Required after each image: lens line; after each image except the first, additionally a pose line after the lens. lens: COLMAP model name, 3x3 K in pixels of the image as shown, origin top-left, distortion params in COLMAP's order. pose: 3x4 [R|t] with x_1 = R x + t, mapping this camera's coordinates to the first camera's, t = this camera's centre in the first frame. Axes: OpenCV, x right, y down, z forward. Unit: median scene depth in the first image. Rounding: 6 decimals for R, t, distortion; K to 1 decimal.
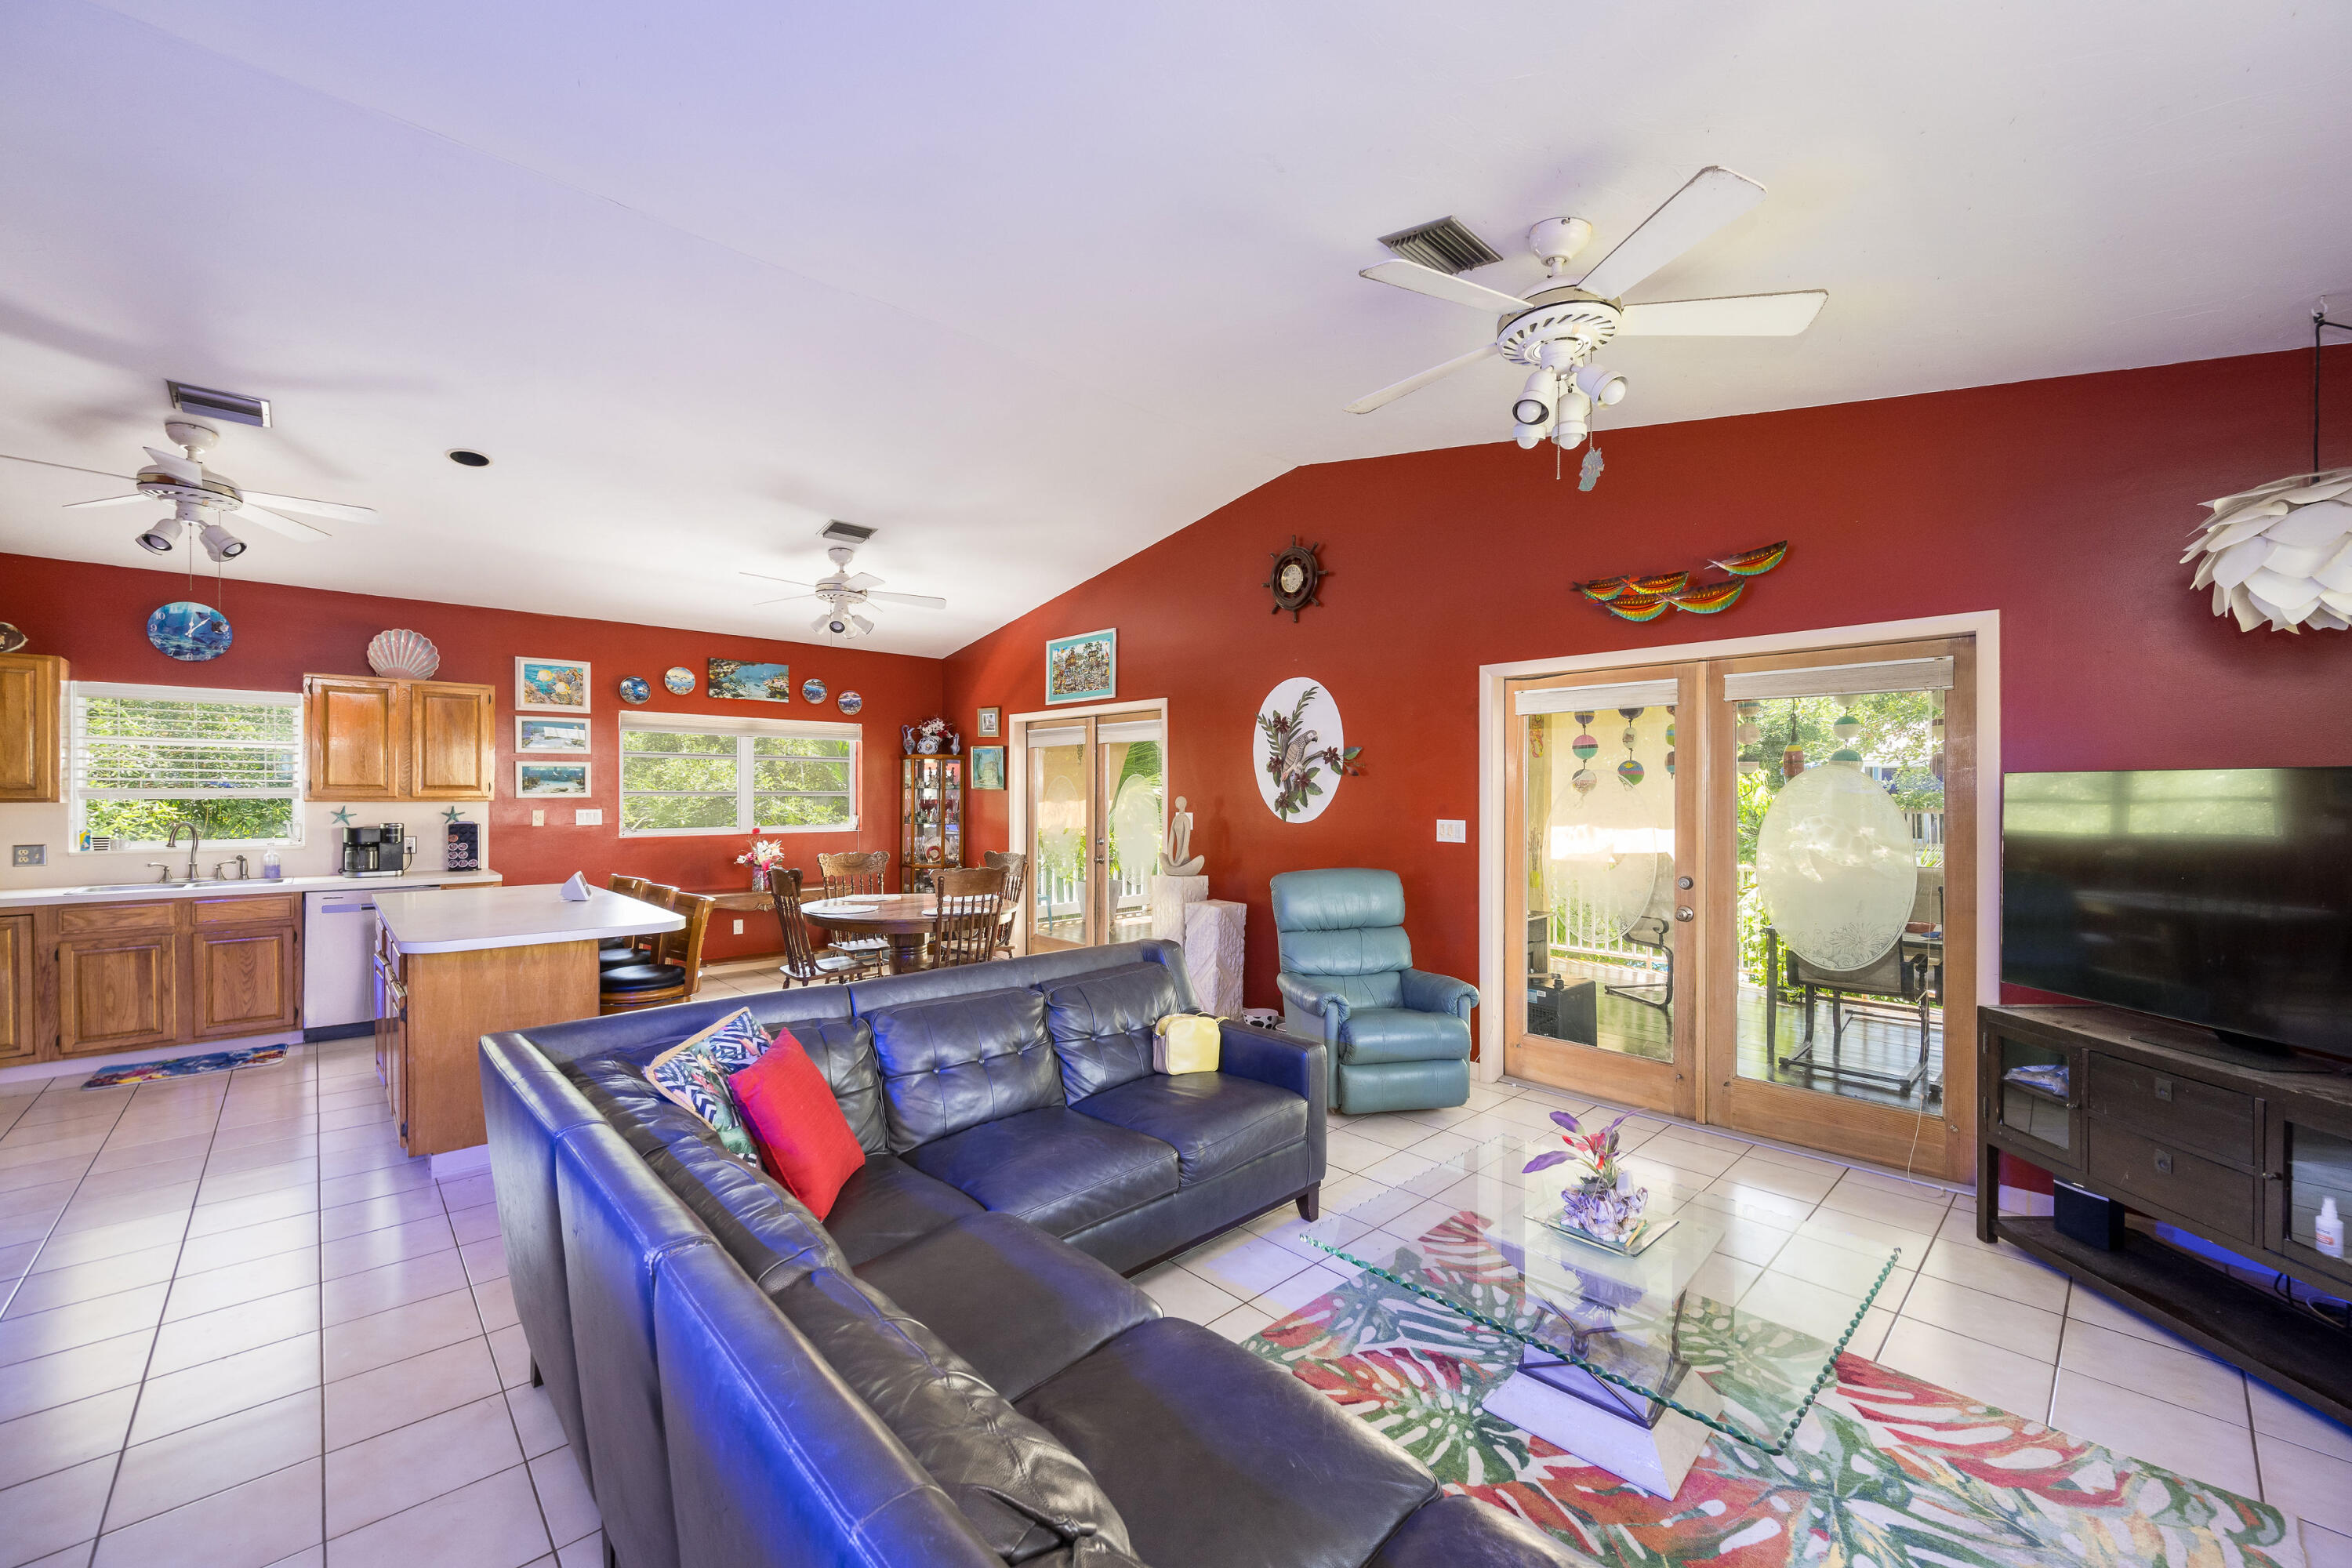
lens RADIAL K [[926.6, 0, 1182.9], [0, 926.6, 790.7], [0, 0, 1]] dist [0.006419, -0.000427]
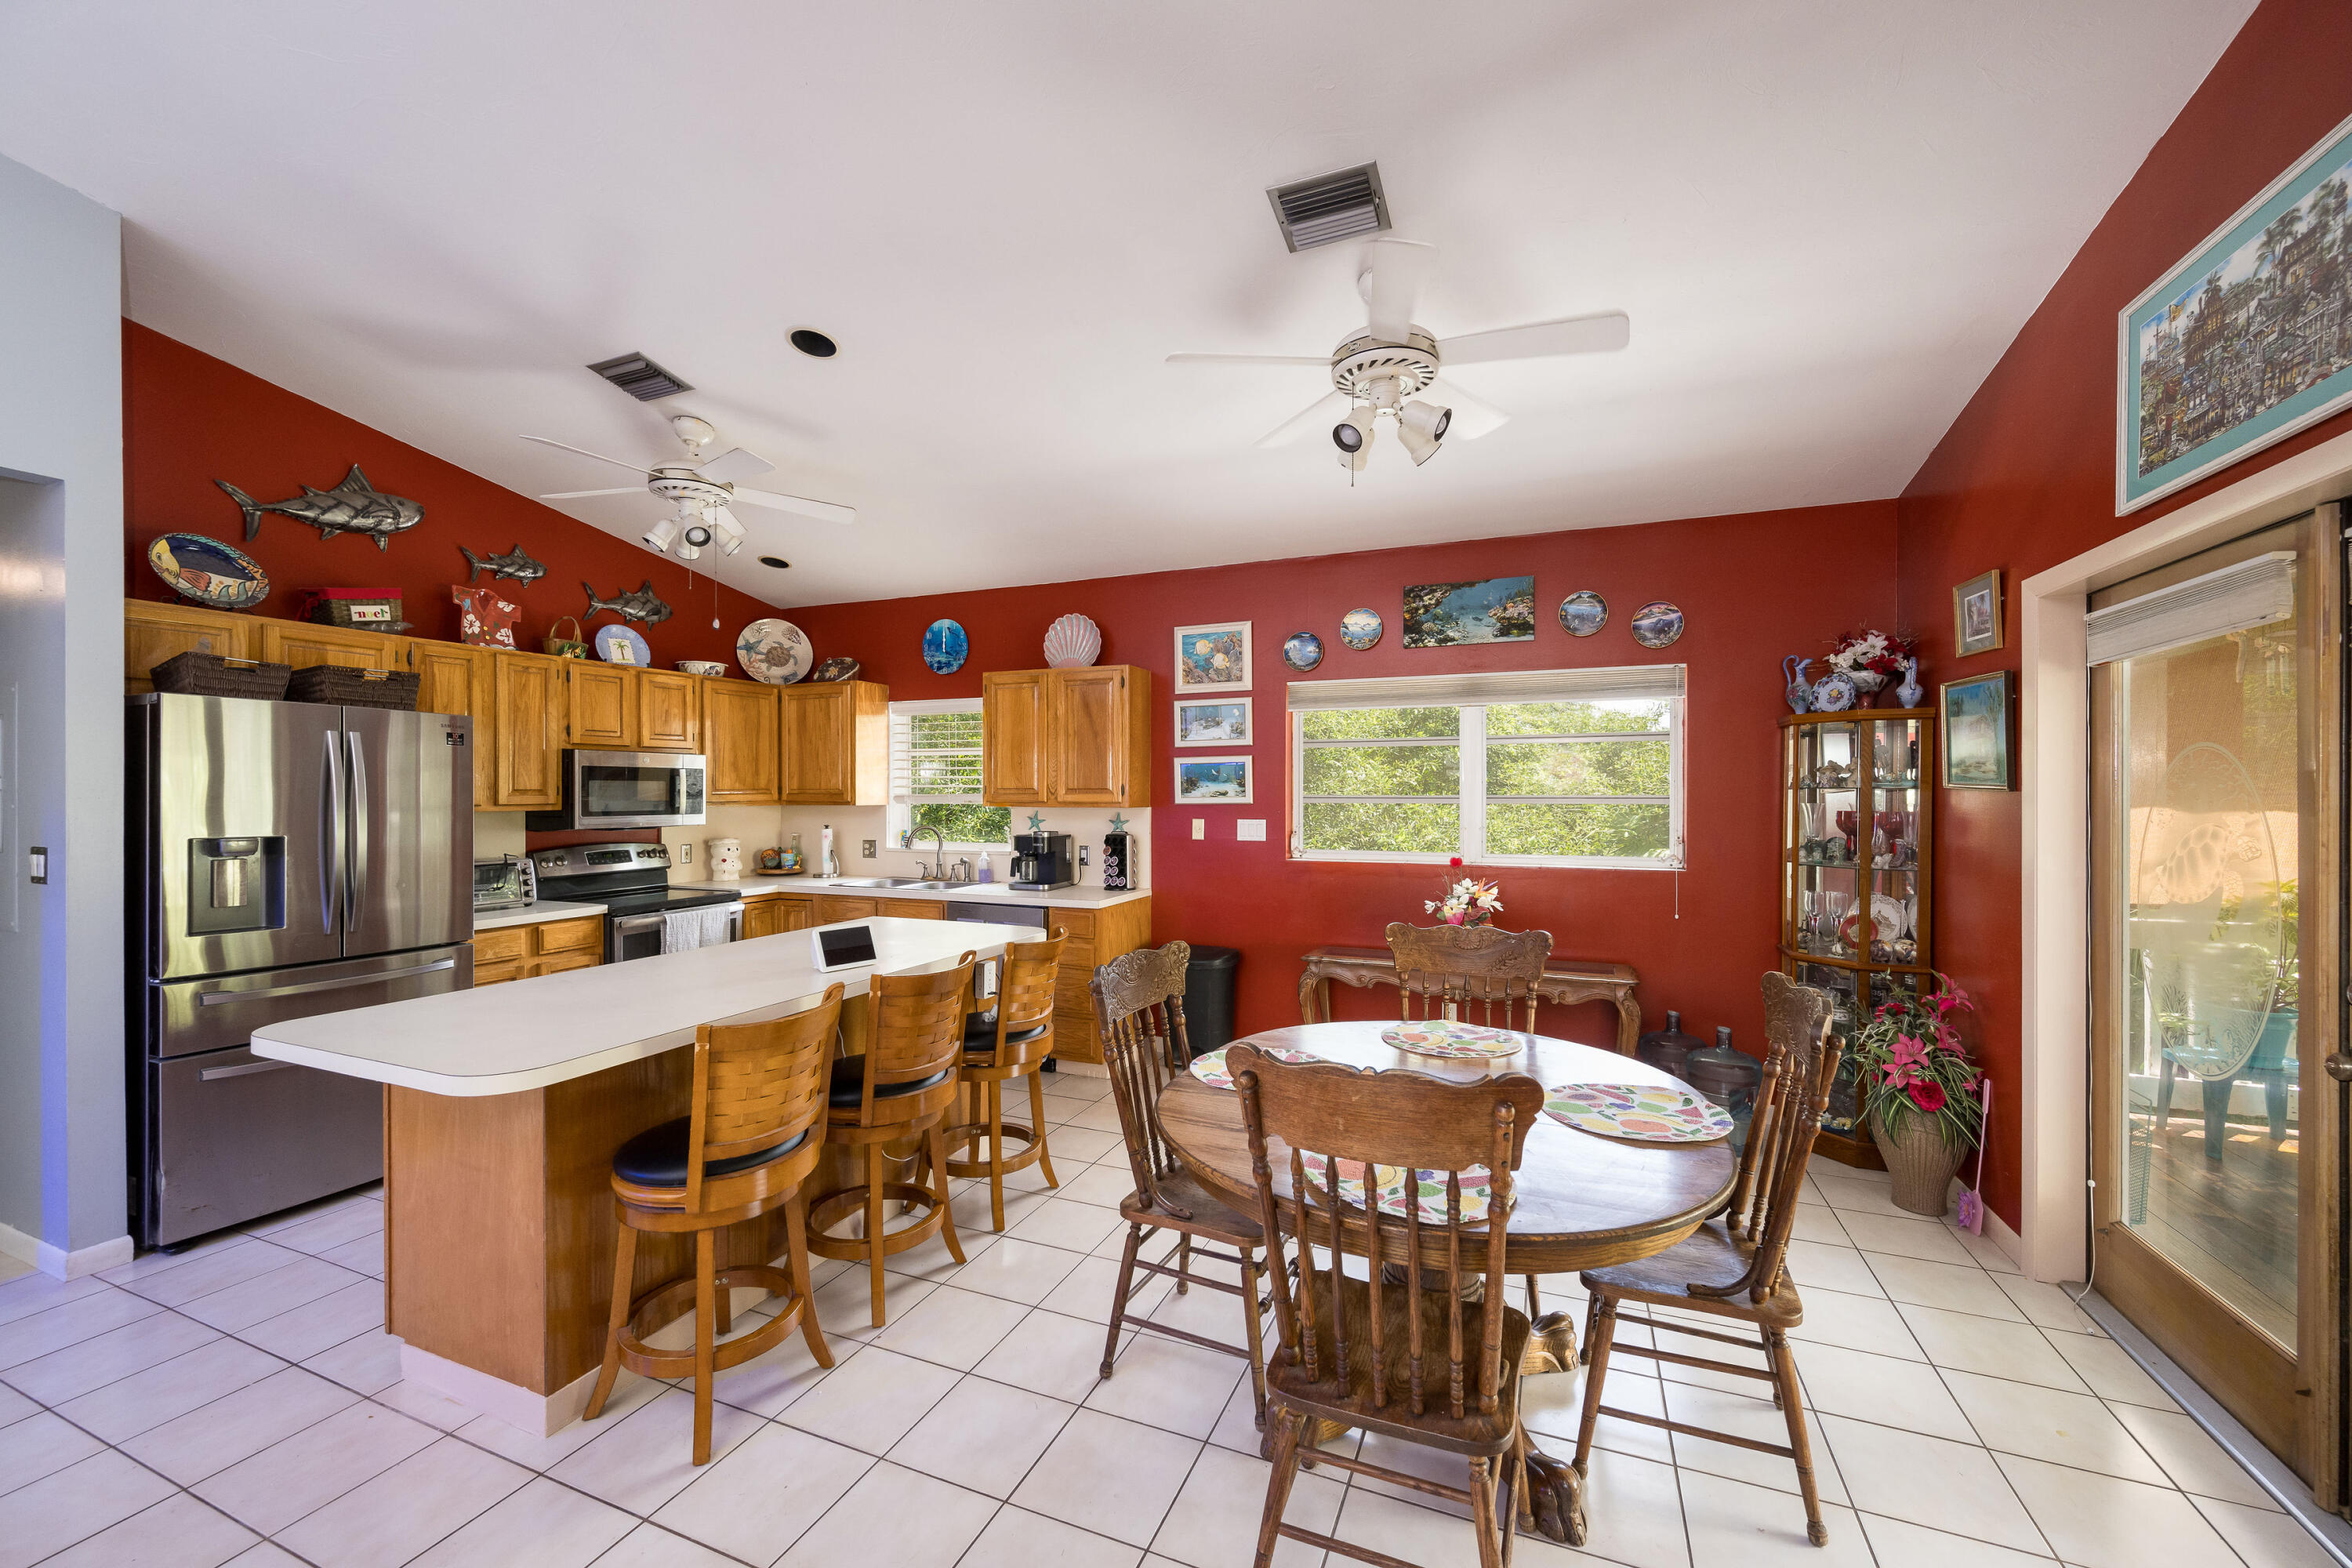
lens RADIAL K [[926.6, 0, 1177.2], [0, 926.6, 793.4], [0, 0, 1]] dist [0.006419, -0.000427]
pose [[0.406566, -0.005726, -0.913604, 0.012494], [0.001553, 0.999983, -0.005576, 0.003225], [0.913620, 0.000848, 0.406568, 0.647247]]
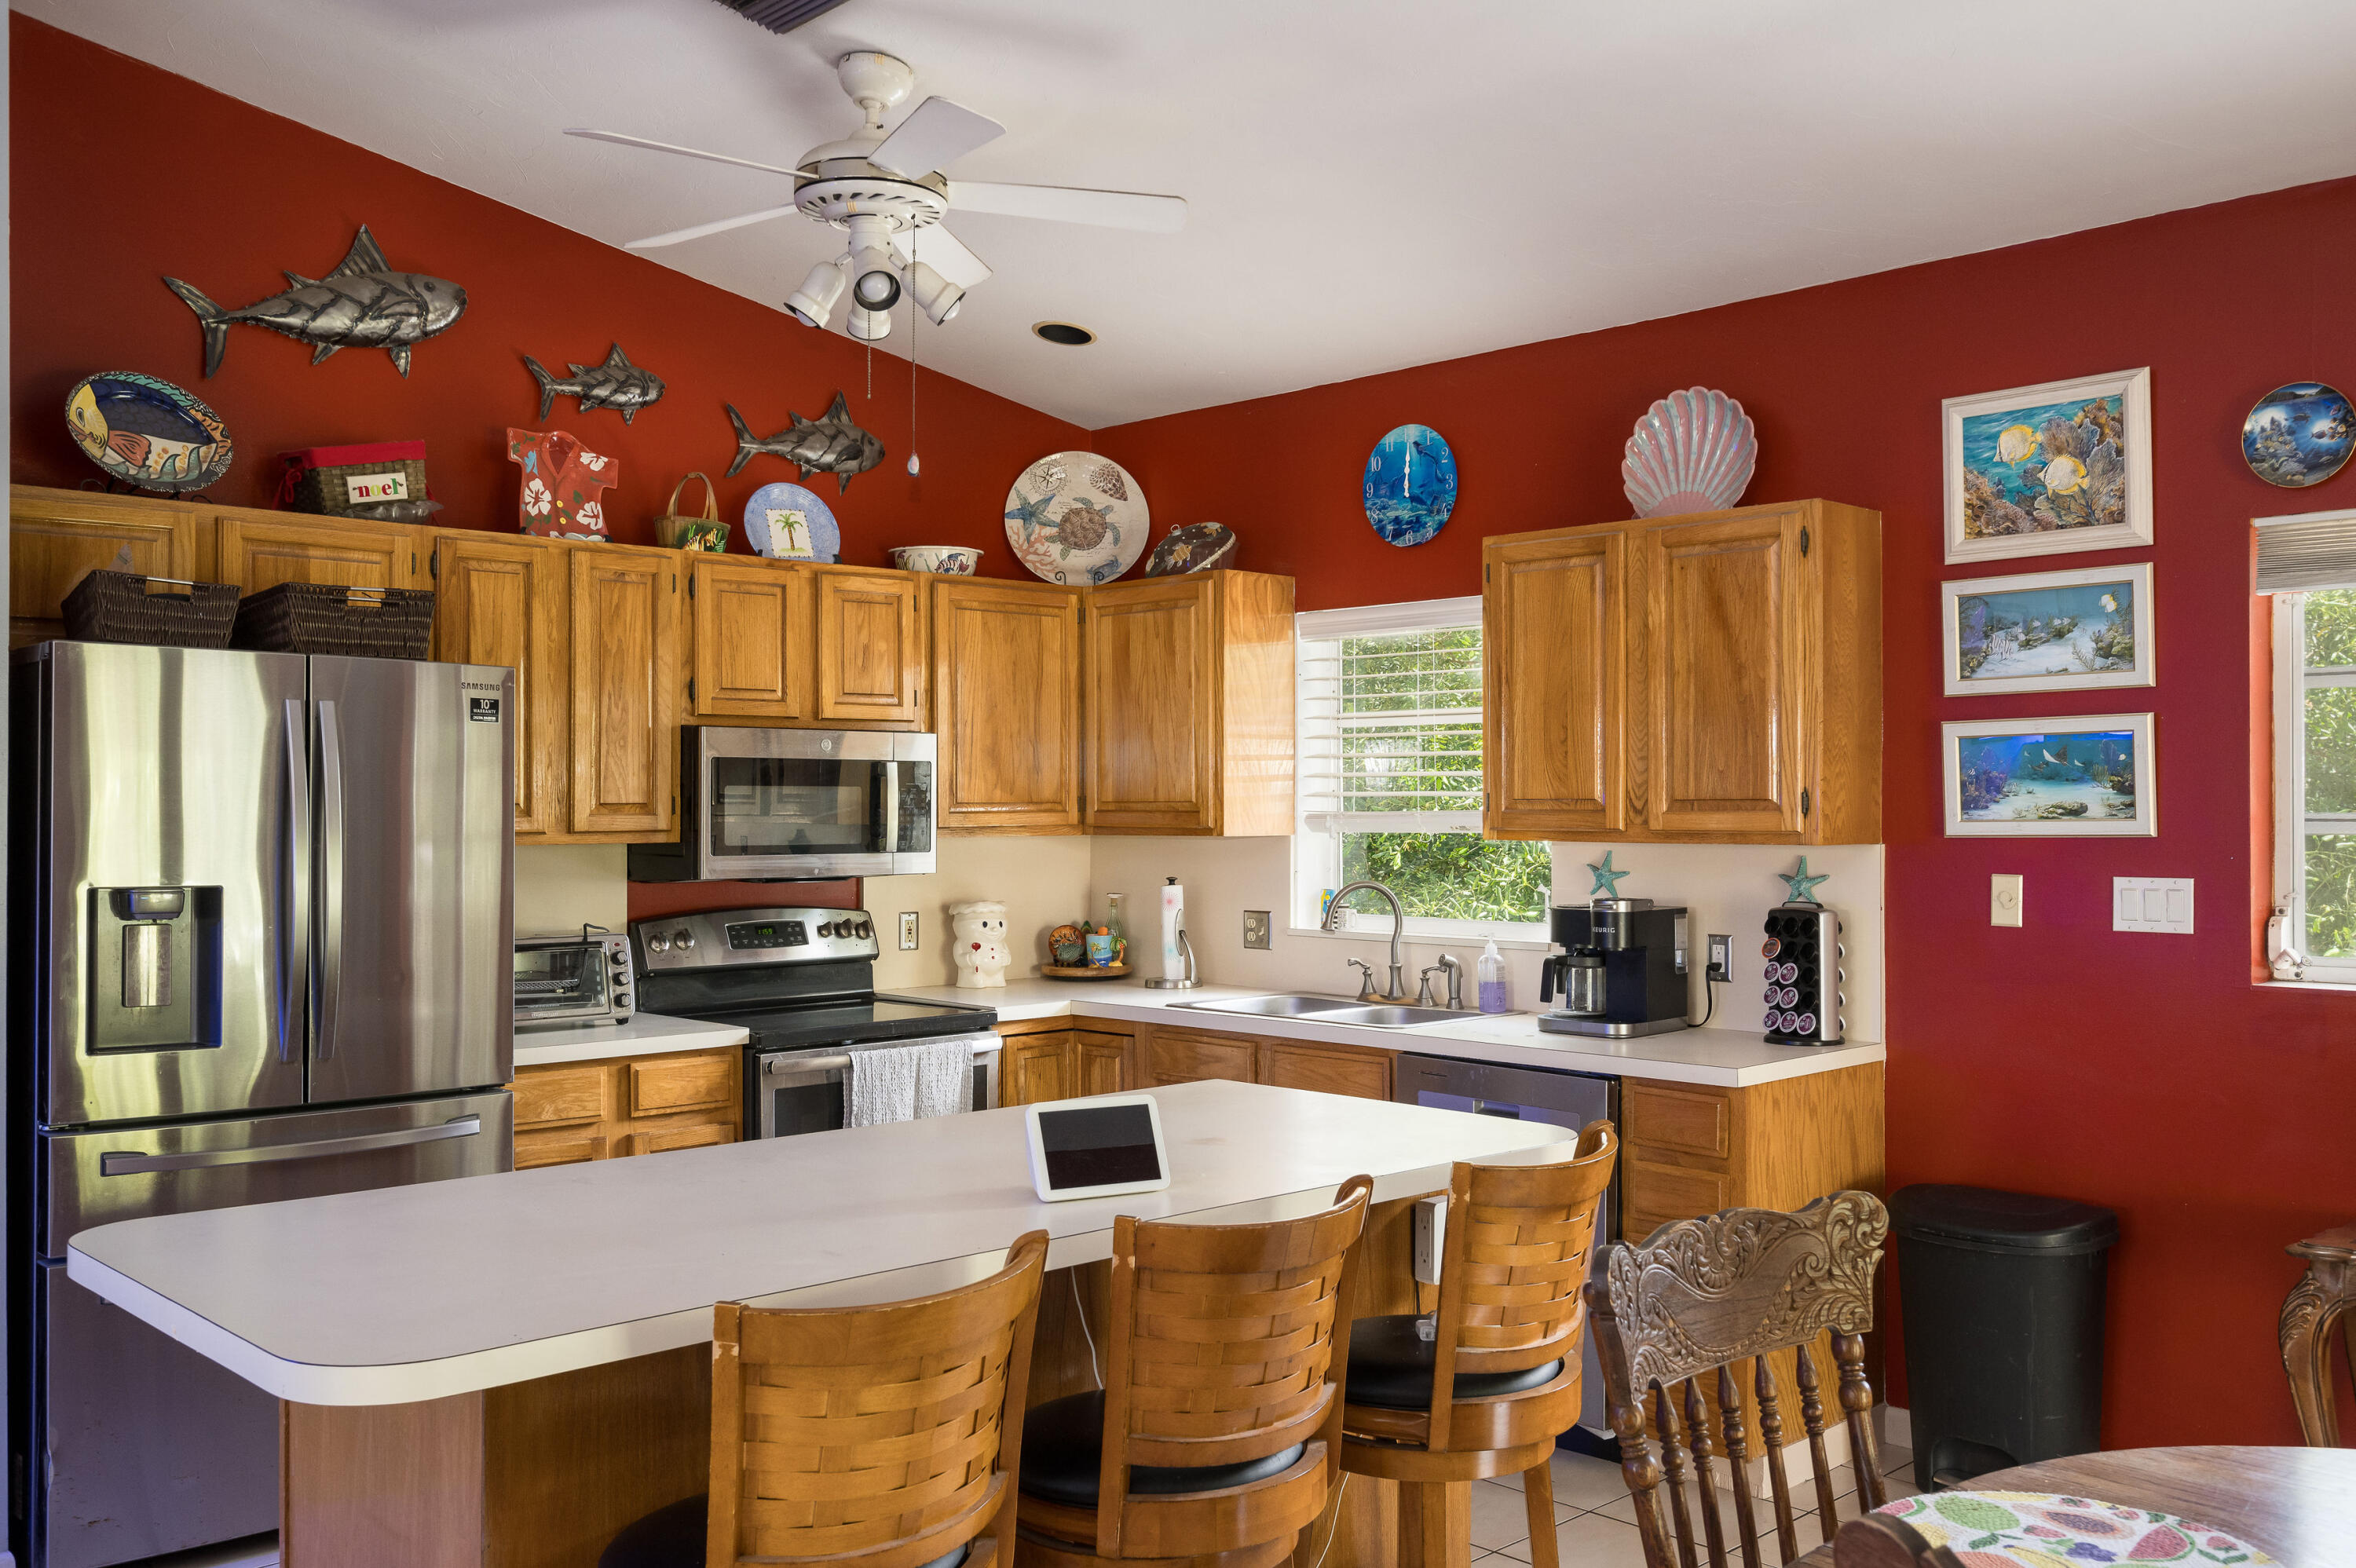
lens RADIAL K [[2026.9, 0, 1172.8], [0, 2026.9, 798.5], [0, 0, 1]] dist [-0.001357, 0.010088]
pose [[0.009071, -0.011651, -0.999891, -0.013899], [-0.000894, 0.999932, -0.011660, 0.002941], [0.999958, 0.001000, 0.009060, 0.693035]]
